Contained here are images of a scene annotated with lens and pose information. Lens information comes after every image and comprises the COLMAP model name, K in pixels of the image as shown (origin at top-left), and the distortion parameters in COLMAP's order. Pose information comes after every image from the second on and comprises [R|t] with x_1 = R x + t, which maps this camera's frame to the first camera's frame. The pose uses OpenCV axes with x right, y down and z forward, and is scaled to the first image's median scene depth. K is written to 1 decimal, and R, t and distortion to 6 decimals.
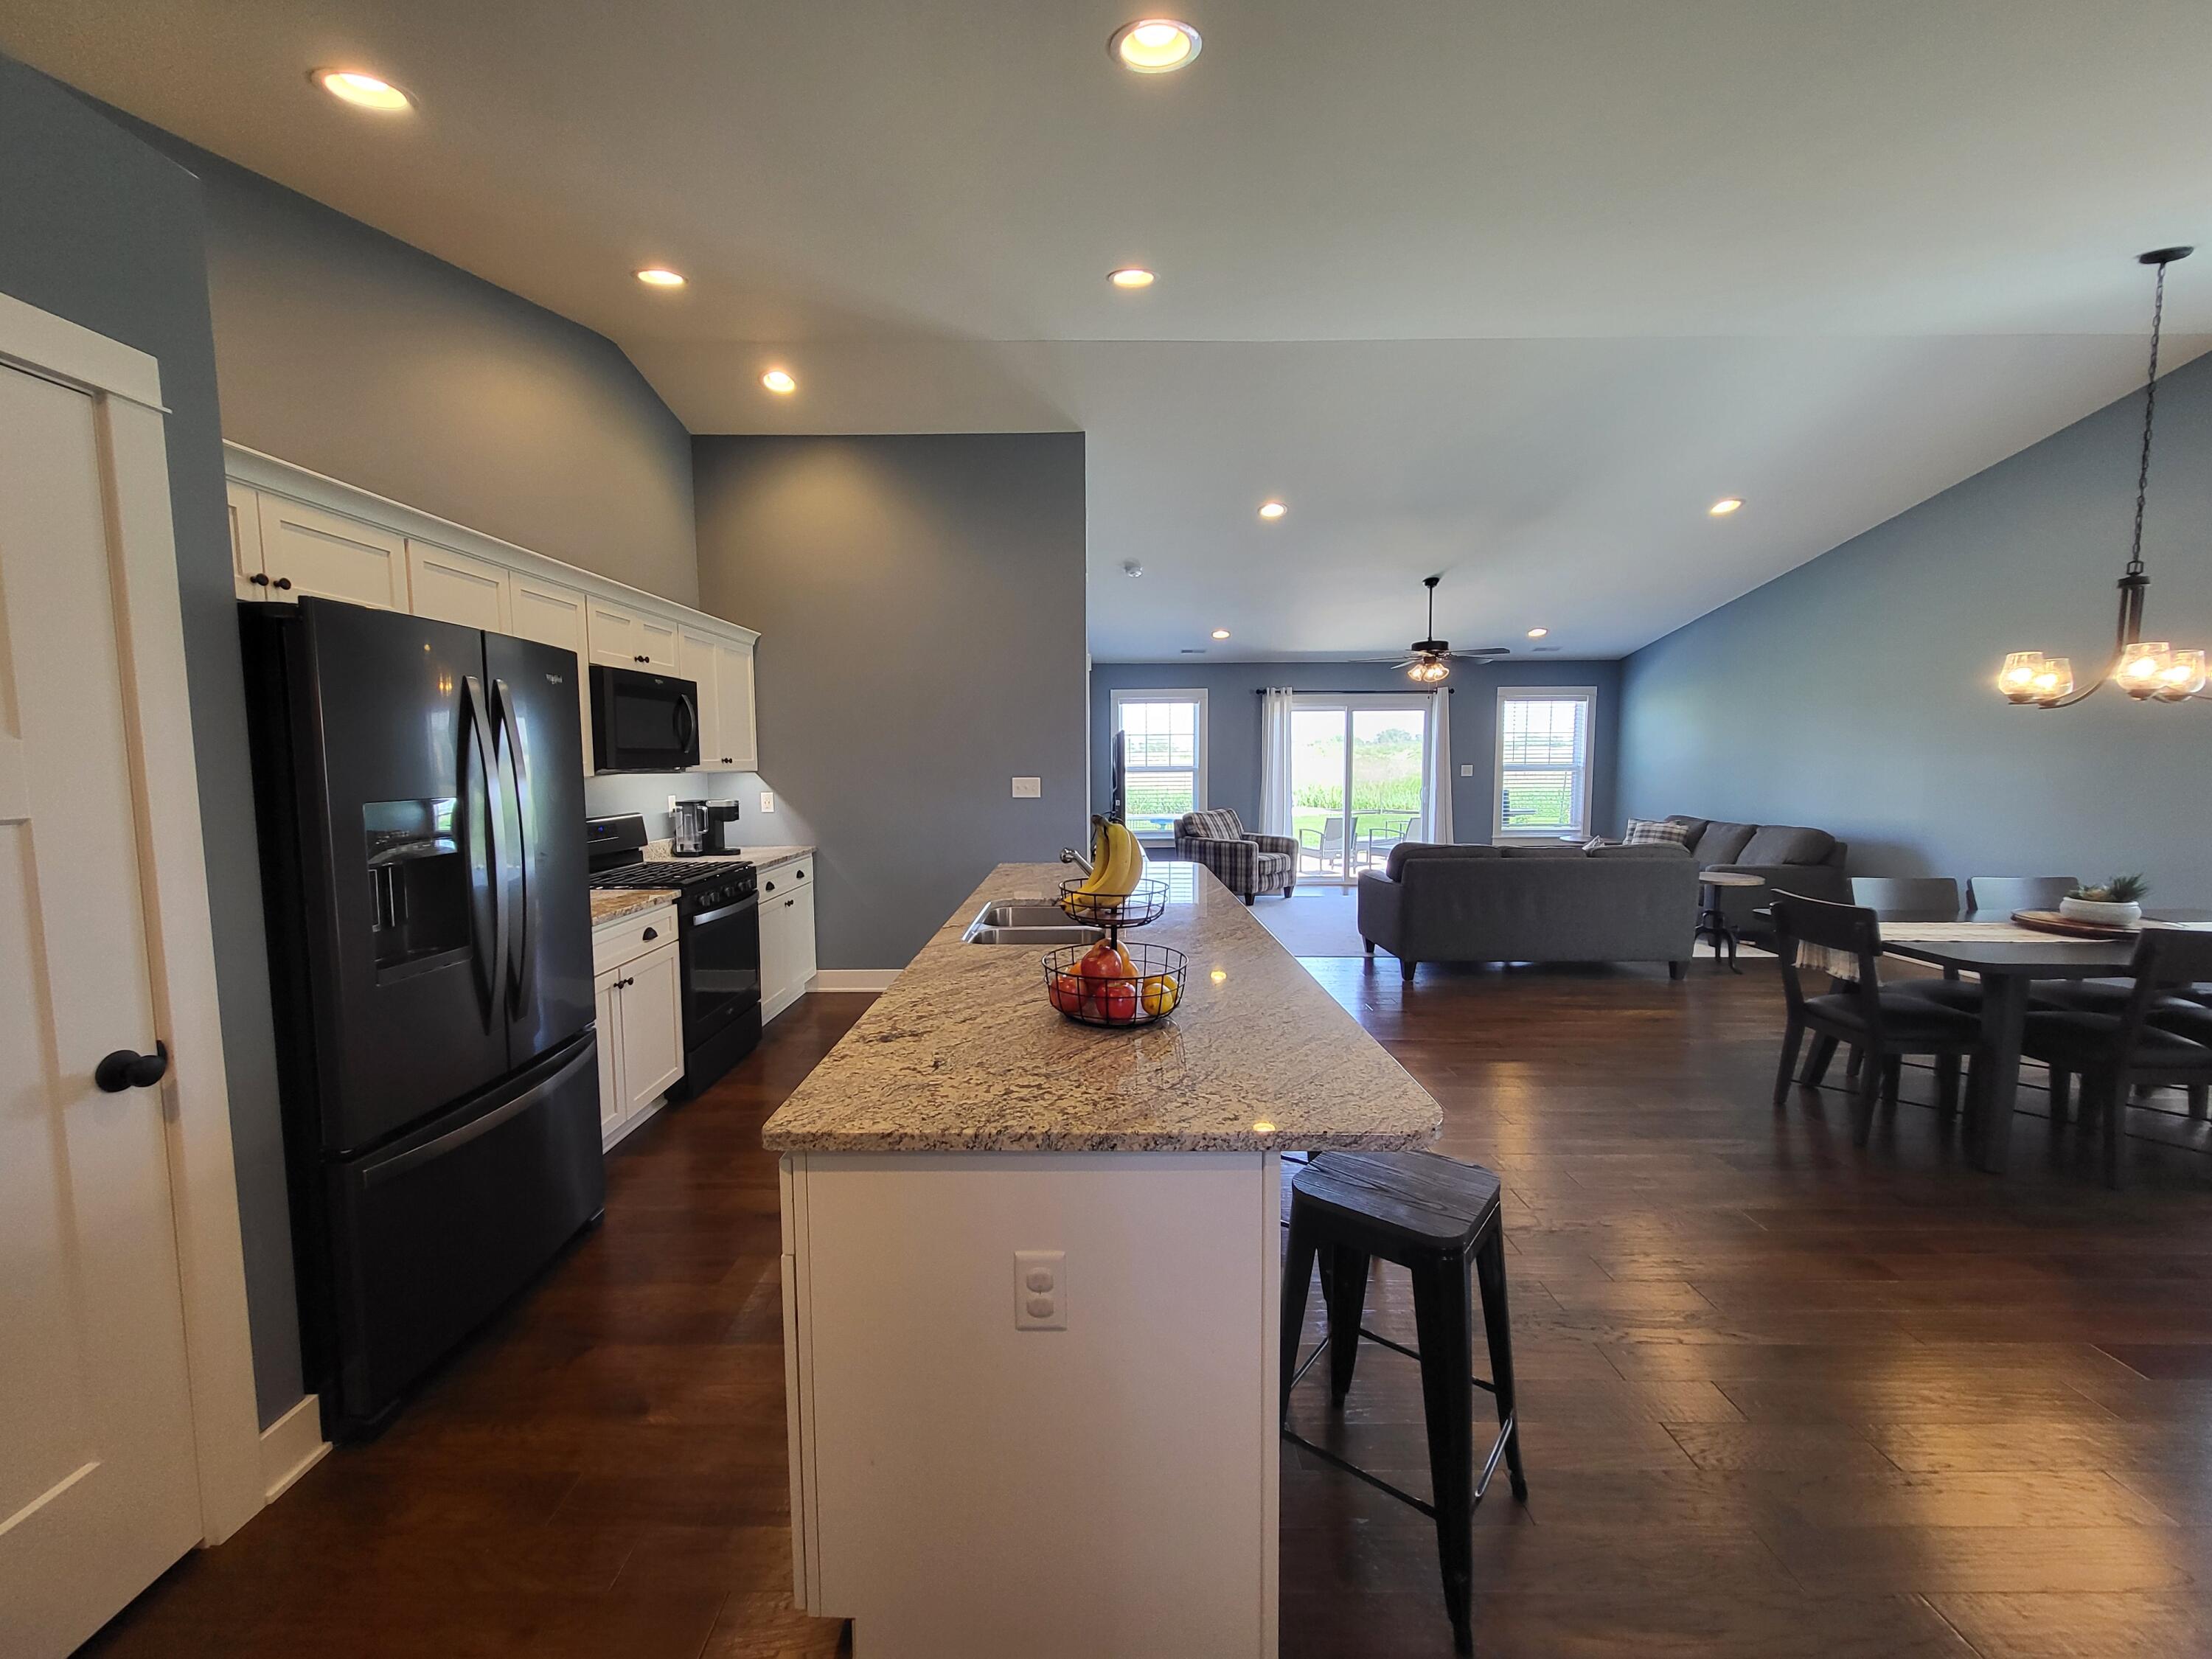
lens RADIAL K [[865.1, 0, 1092.6], [0, 865.1, 830.8], [0, 0, 1]] dist [0.001707, -0.001407]
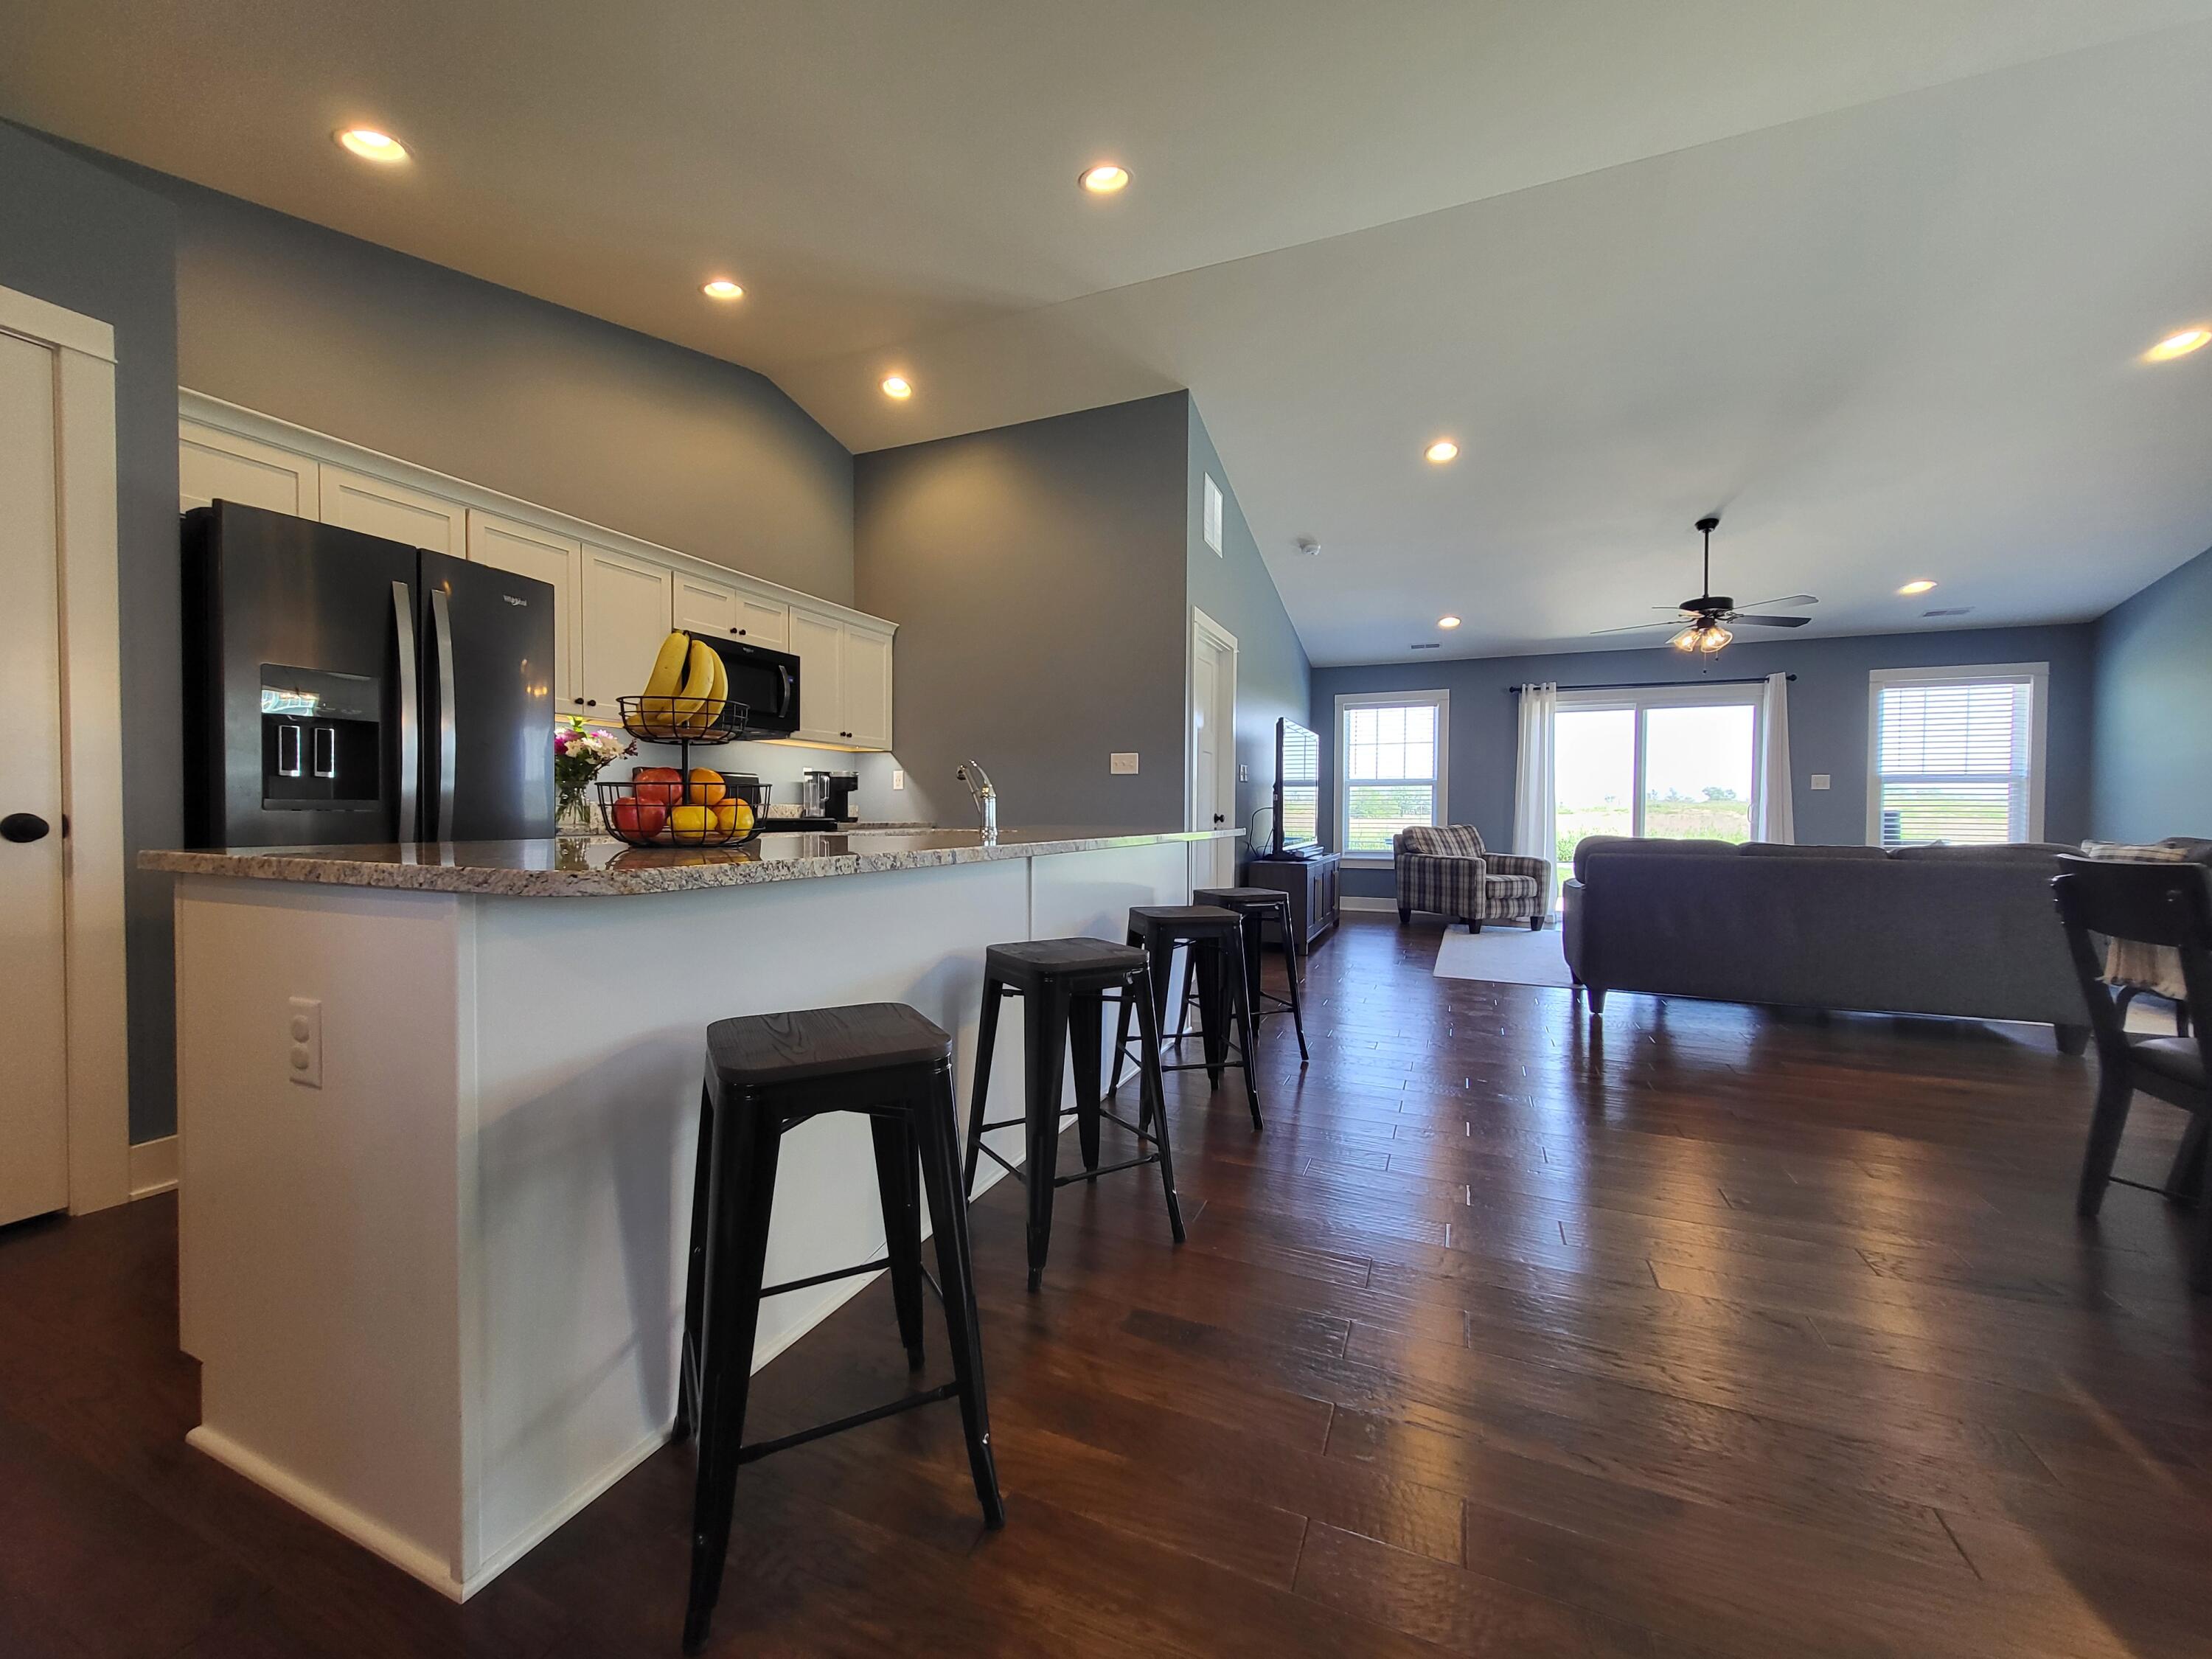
lens RADIAL K [[865.1, 0, 1091.4], [0, 865.1, 833.8], [0, 0, 1]] dist [0.001707, -0.001407]
pose [[0.918187, 0.021999, -0.395535, 0.203344], [-0.045997, 0.997624, -0.051292, 0.058666], [0.393467, 0.065289, 0.917017, 0.085551]]
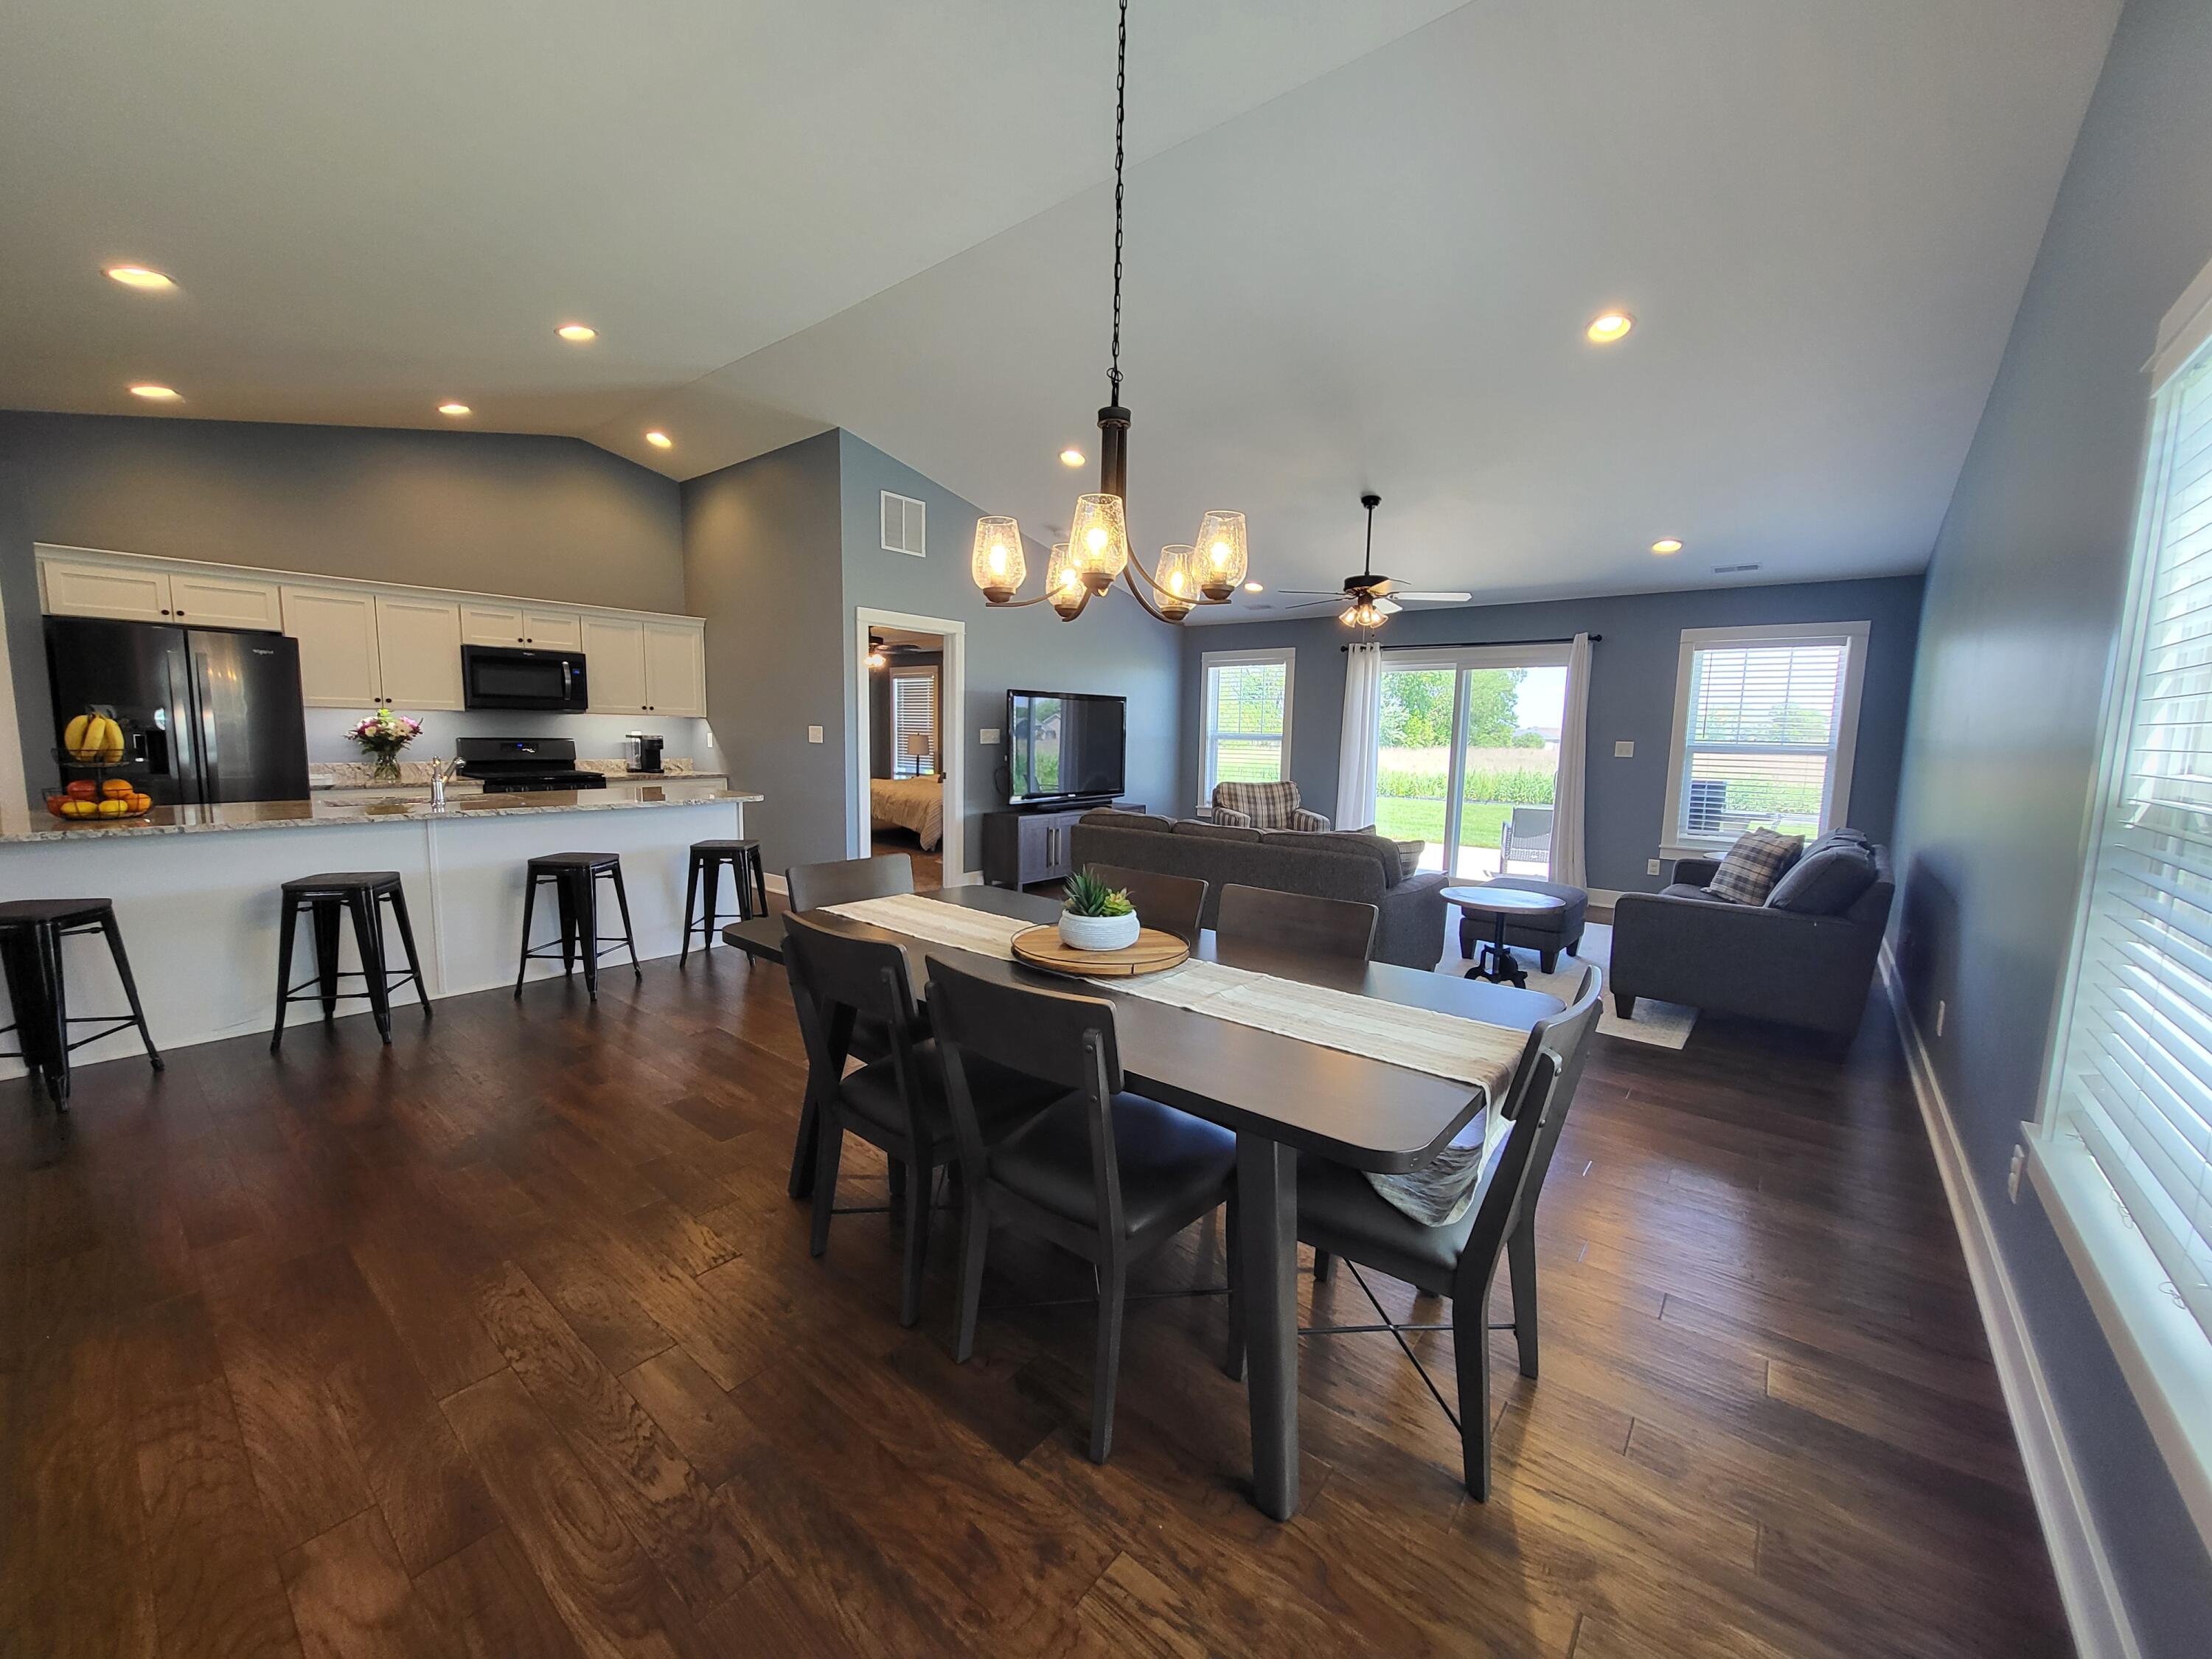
lens RADIAL K [[865.1, 0, 1089.9], [0, 865.1, 829.2], [0, 0, 1]] dist [0.001707, -0.001407]
pose [[0.774519, 0.093520, -0.625600, 0.742797], [-0.078992, 0.995568, 0.051032, -0.007472], [0.627599, 0.009892, 0.778474, 0.227814]]
